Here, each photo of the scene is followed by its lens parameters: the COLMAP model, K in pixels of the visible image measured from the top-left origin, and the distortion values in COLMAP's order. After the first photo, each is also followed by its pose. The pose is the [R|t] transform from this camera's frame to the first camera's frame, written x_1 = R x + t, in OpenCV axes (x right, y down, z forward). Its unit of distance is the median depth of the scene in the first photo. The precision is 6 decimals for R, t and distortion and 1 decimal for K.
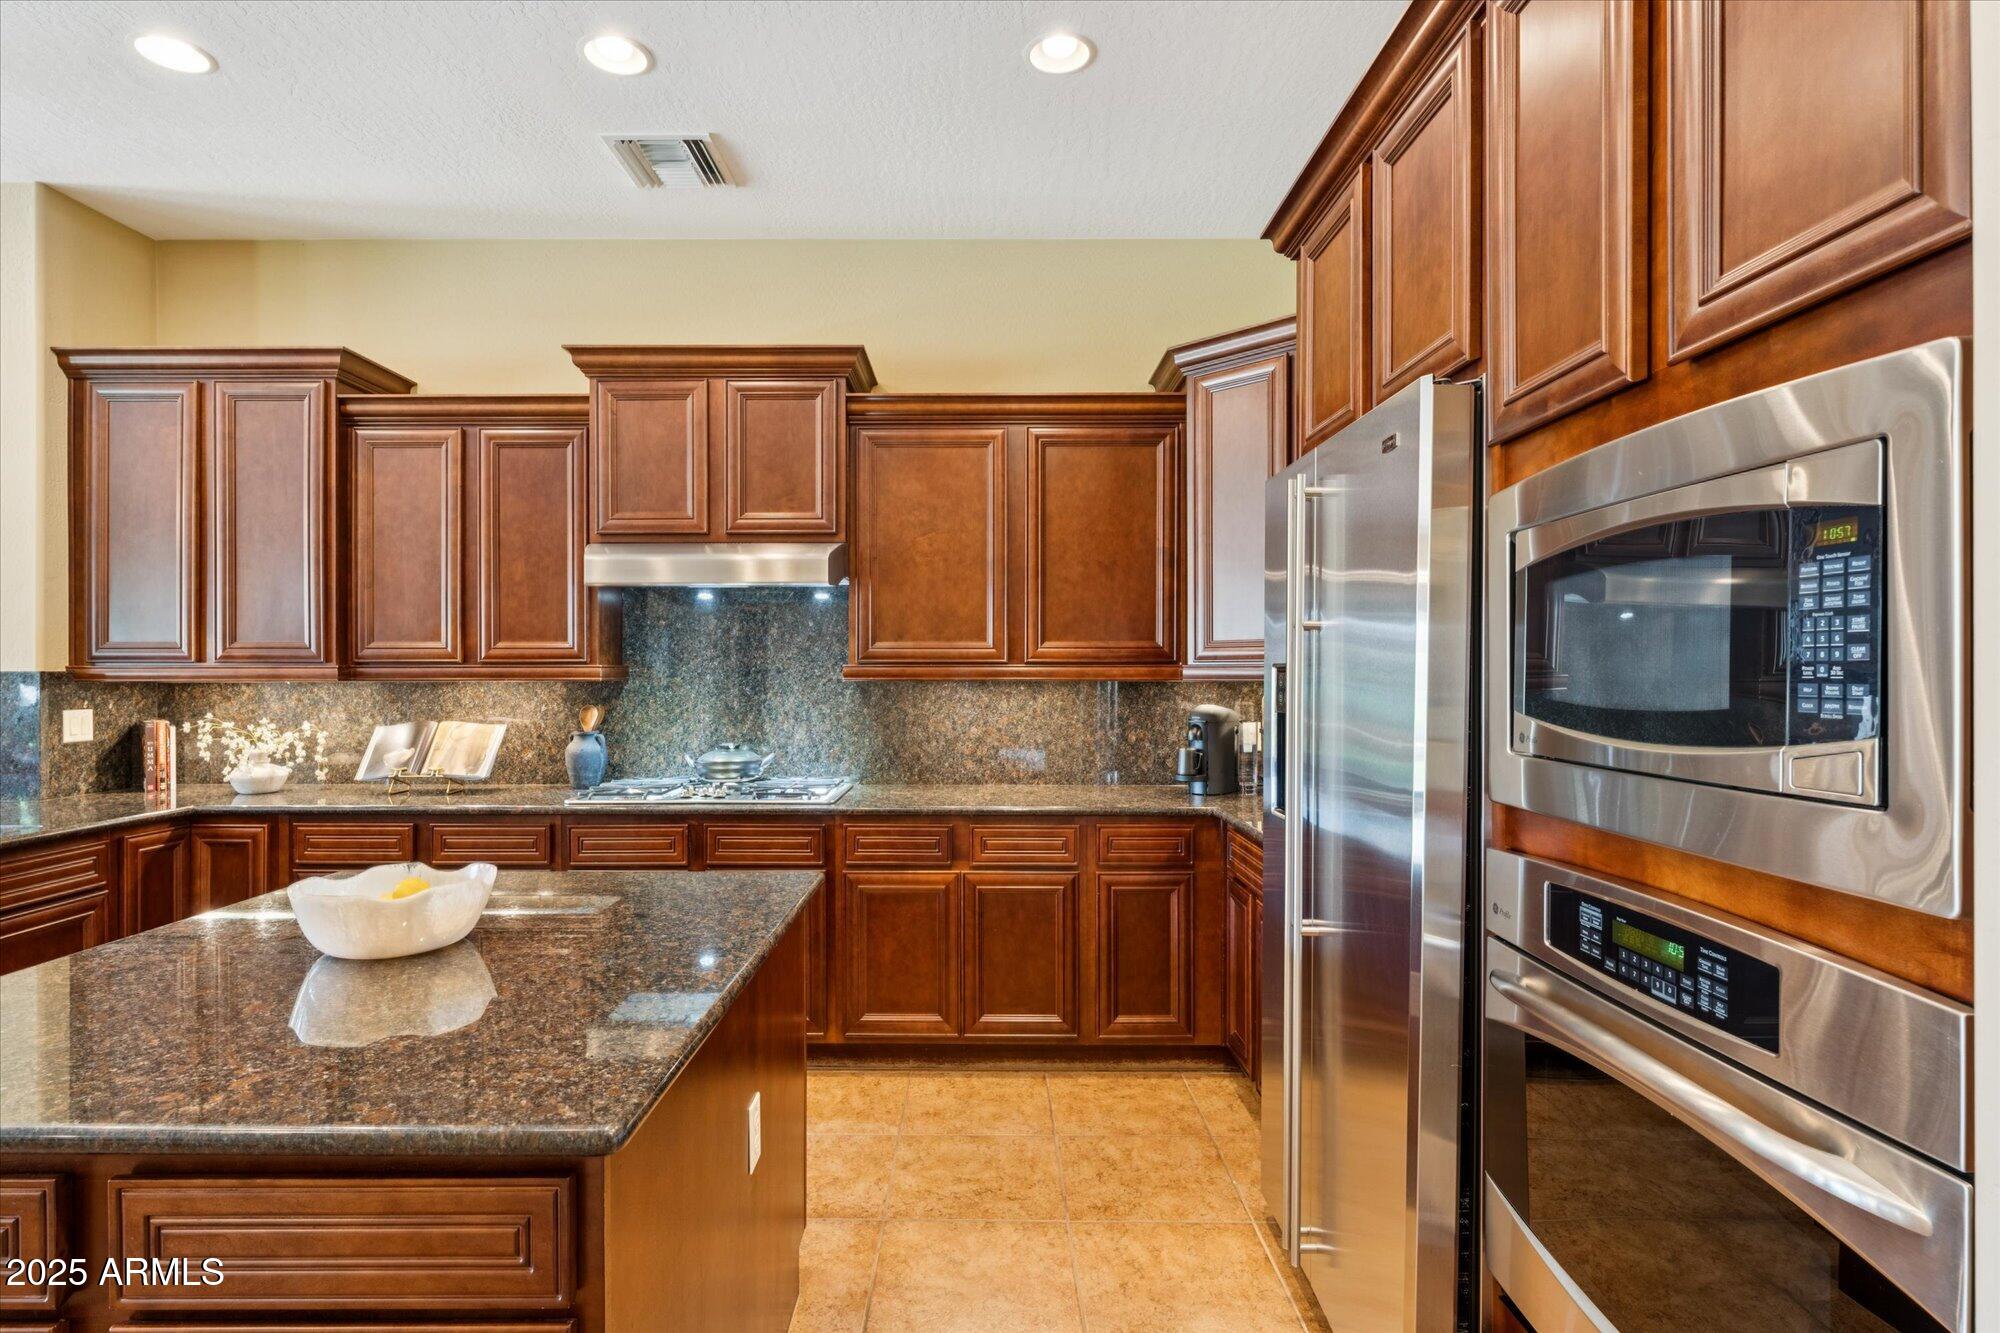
lens RADIAL K [[1005.5, 0, 980.4], [0, 1005.5, 672.3], [0, 0, 1]] dist [-0.003144, -0.000587]
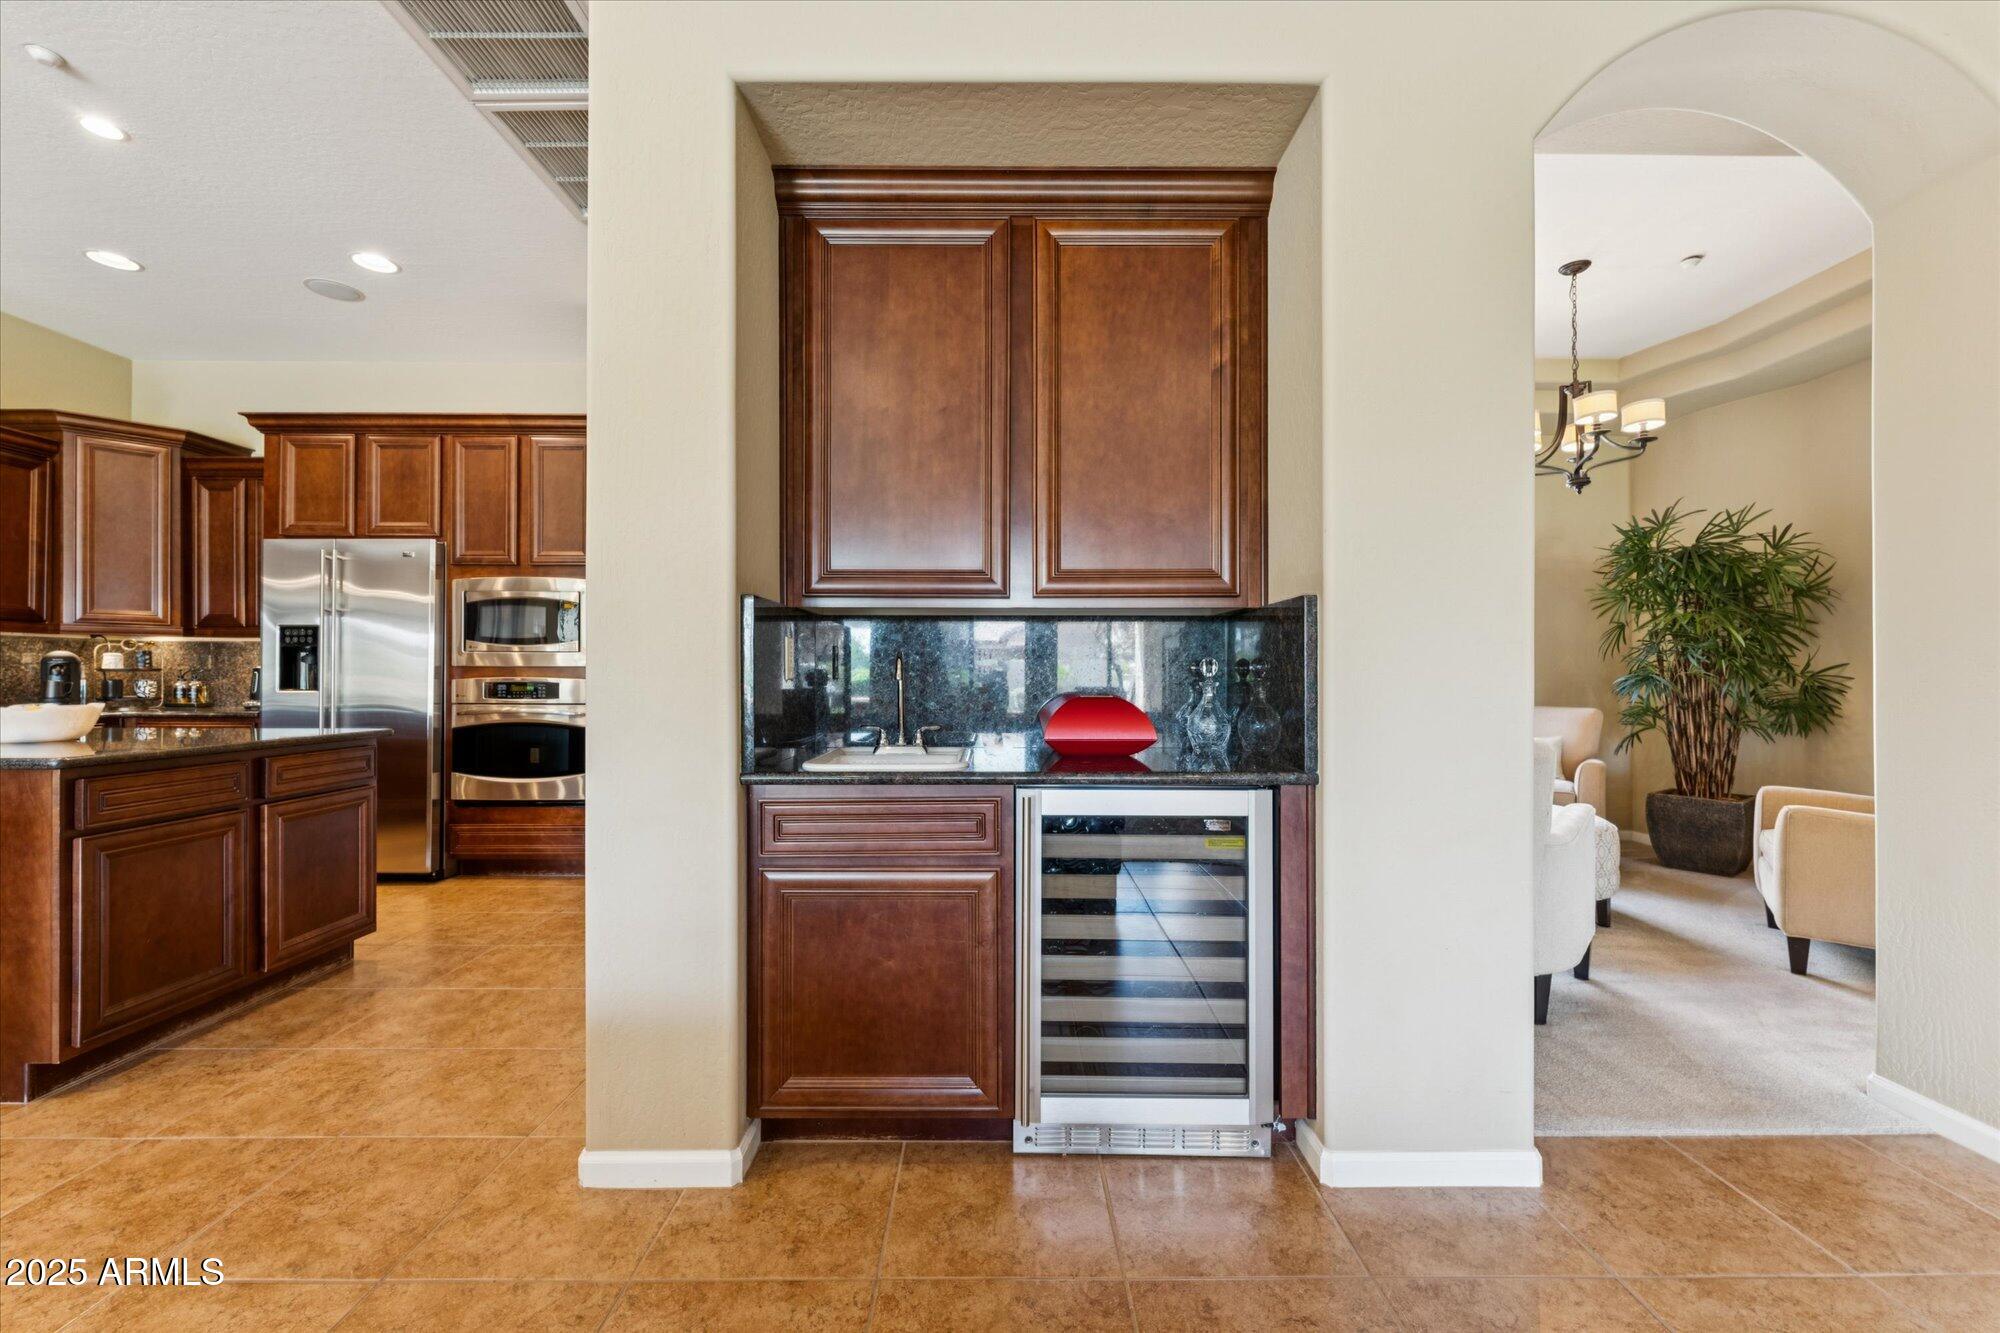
lens RADIAL K [[795.4, 0, 995.9], [0, 795.4, 673.5], [0, 0, 1]] dist [0.002648, -0.000850]
pose [[-0.007979, 0.003705, 0.999961, -0.993493], [-0.000635, 0.999993, -0.003710, 0.070642], [-0.999968, -0.000664, -0.007976, -0.379145]]
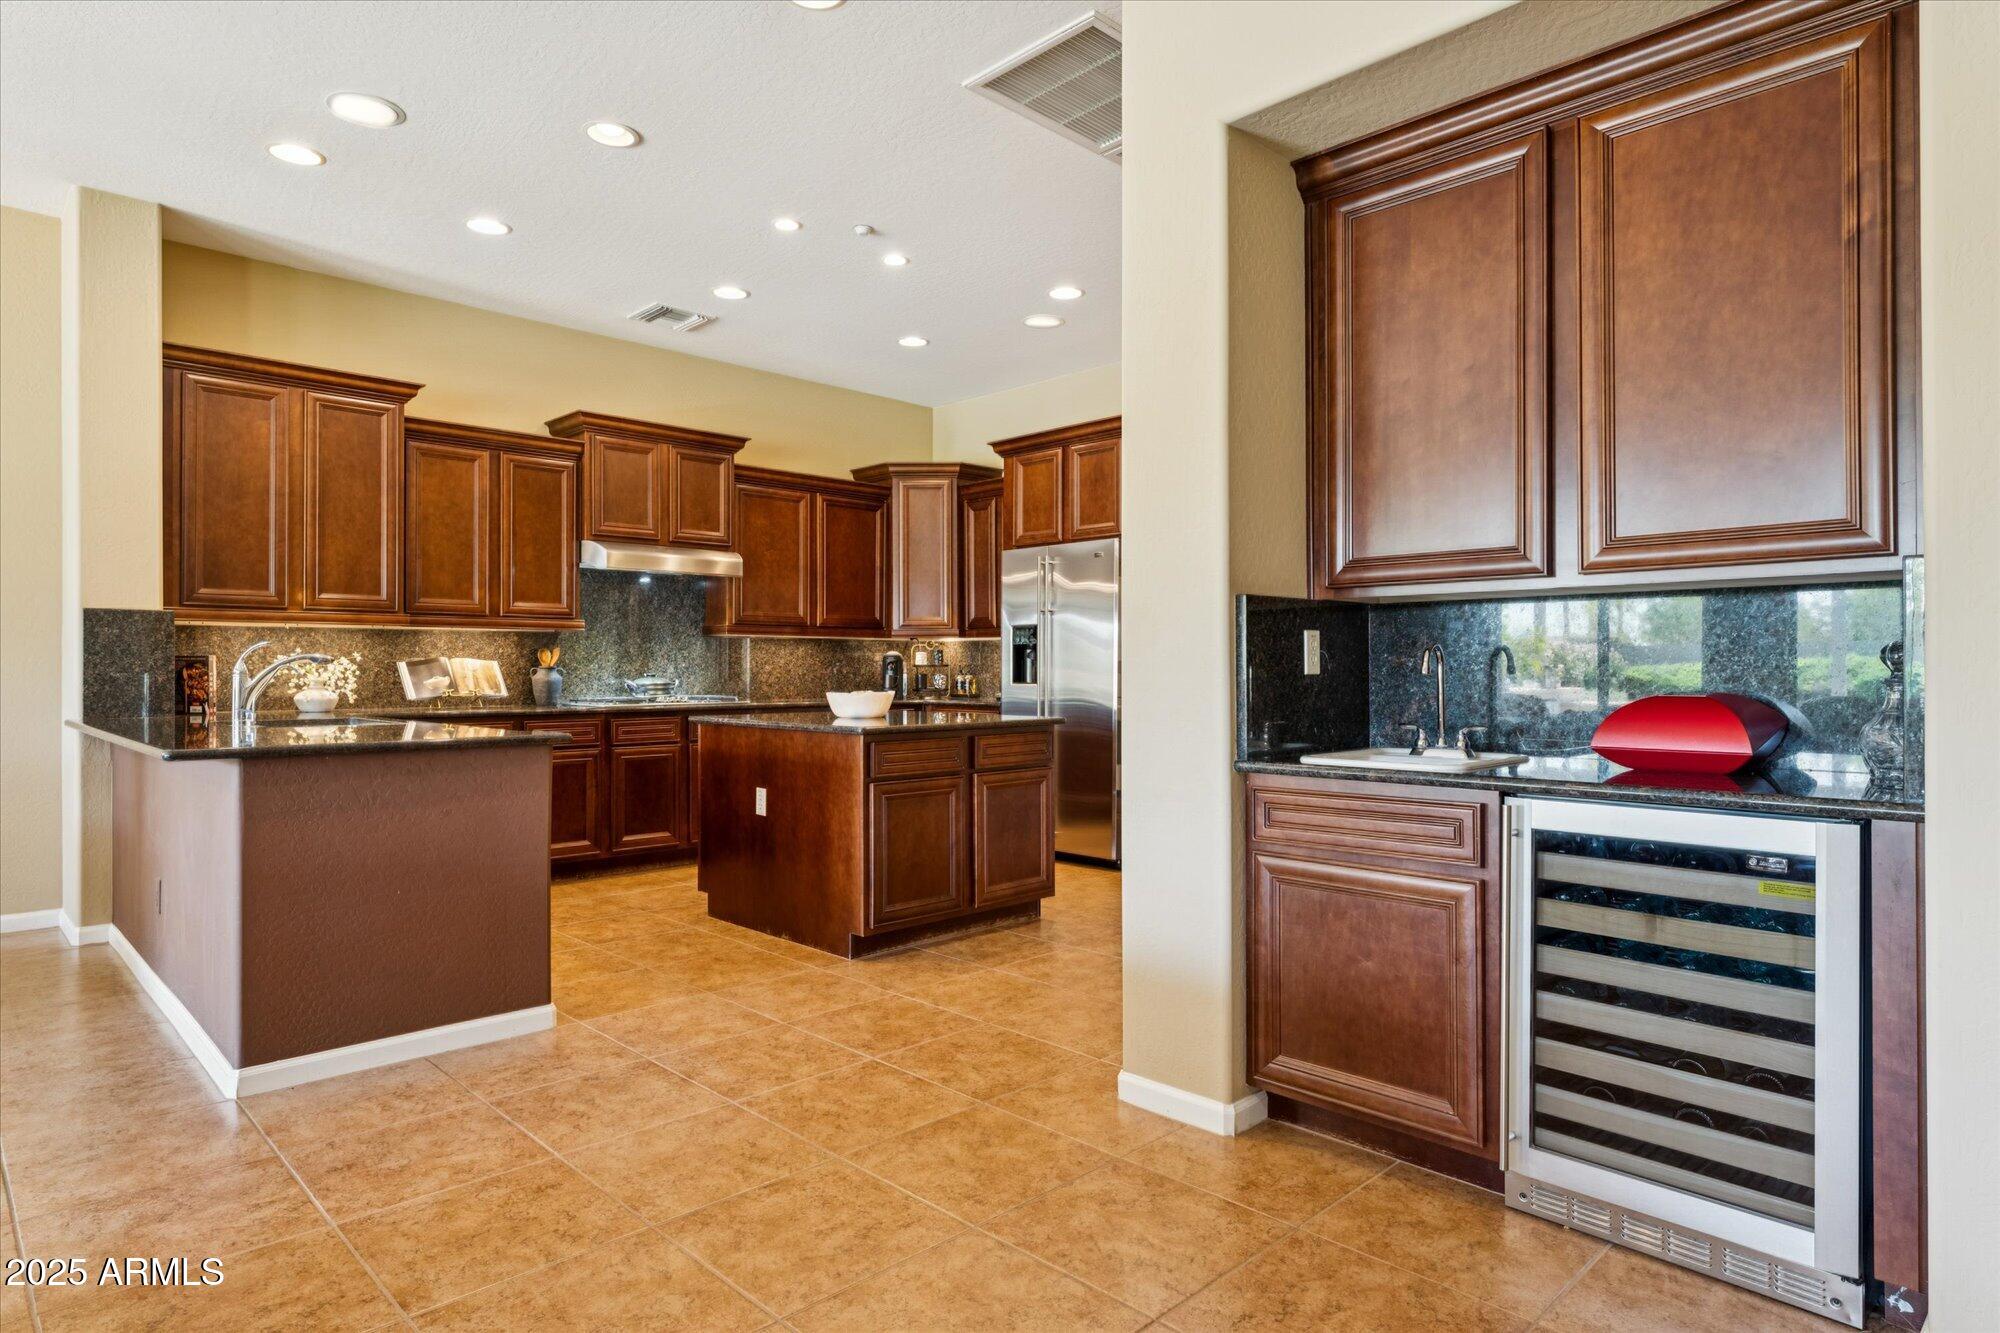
lens RADIAL K [[1122.6, 0, 1003.3], [0, 1122.6, 667.3], [0, 0, 1]] dist [-0.001422, -0.000798]
pose [[0.711076, 0.001666, 0.703114, -1.139624], [0.000762, 0.999995, -0.003140, 0.070763], [-0.703115, 0.002769, 0.711071, -0.654879]]
